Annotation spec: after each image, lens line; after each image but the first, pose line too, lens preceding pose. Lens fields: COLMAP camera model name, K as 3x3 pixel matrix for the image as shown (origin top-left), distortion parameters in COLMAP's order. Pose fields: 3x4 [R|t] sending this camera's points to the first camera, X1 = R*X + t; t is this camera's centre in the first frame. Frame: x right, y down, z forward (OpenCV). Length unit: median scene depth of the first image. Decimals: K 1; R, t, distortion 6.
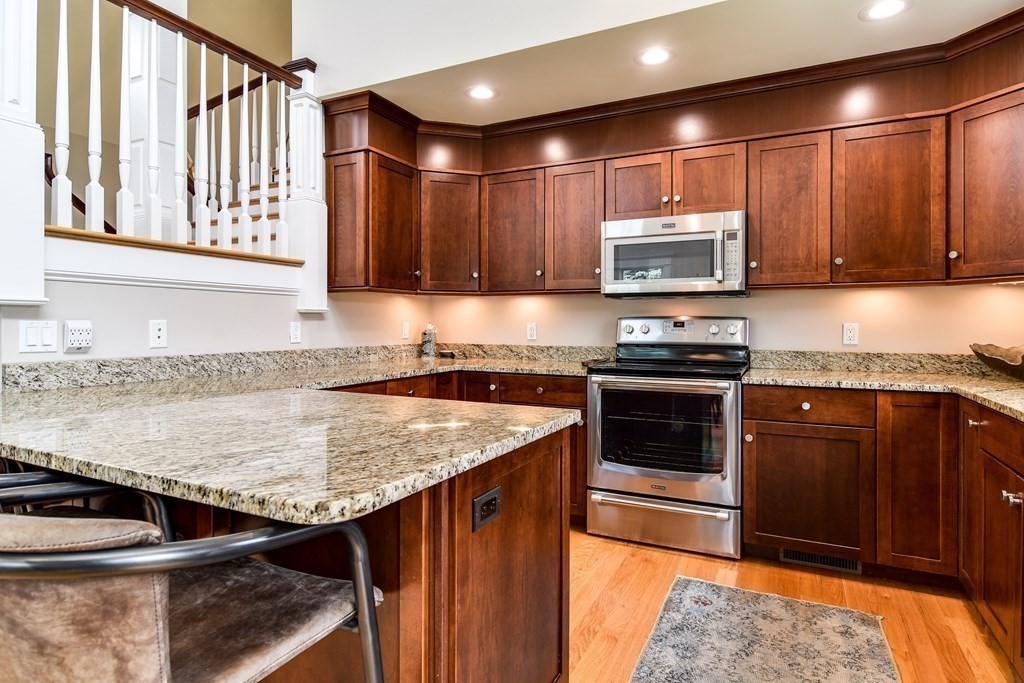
lens RADIAL K [[553.5, 0, 509.3], [0, 553.5, 326.7], [0, 0, 1]] dist [0.005139, -0.000440]
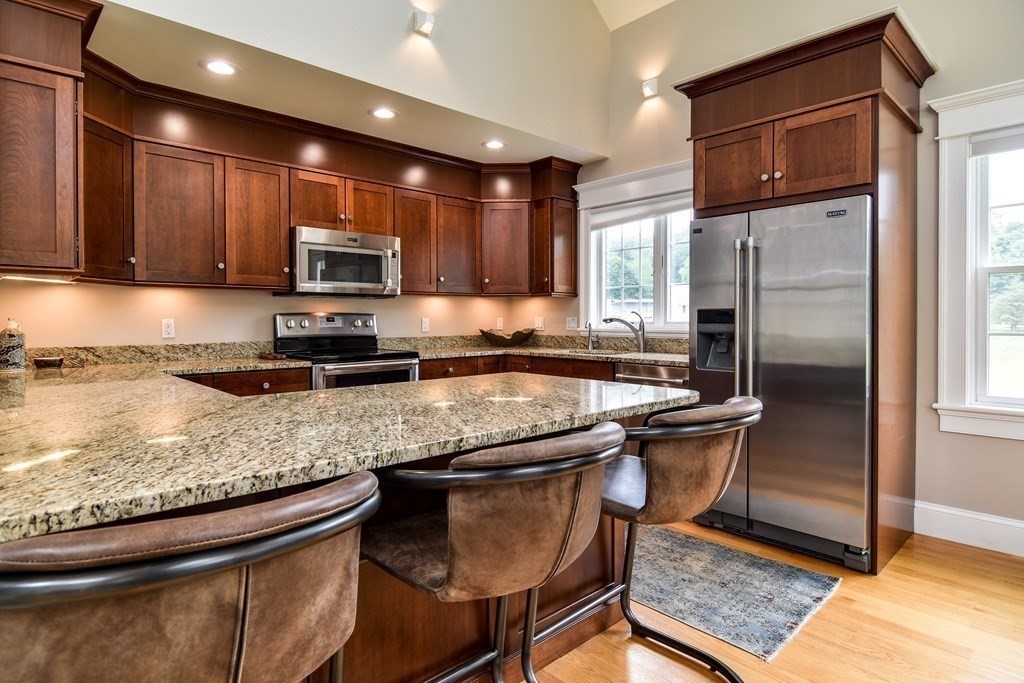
lens RADIAL K [[553.5, 0, 509.3], [0, 553.5, 326.7], [0, 0, 1]] dist [0.005139, -0.000440]
pose [[0.358044, -0.018561, 0.933520, -0.706181], [0.008170, 0.999826, 0.016745, -0.005559], [-0.933669, 0.001631, 0.358134, 0.216573]]
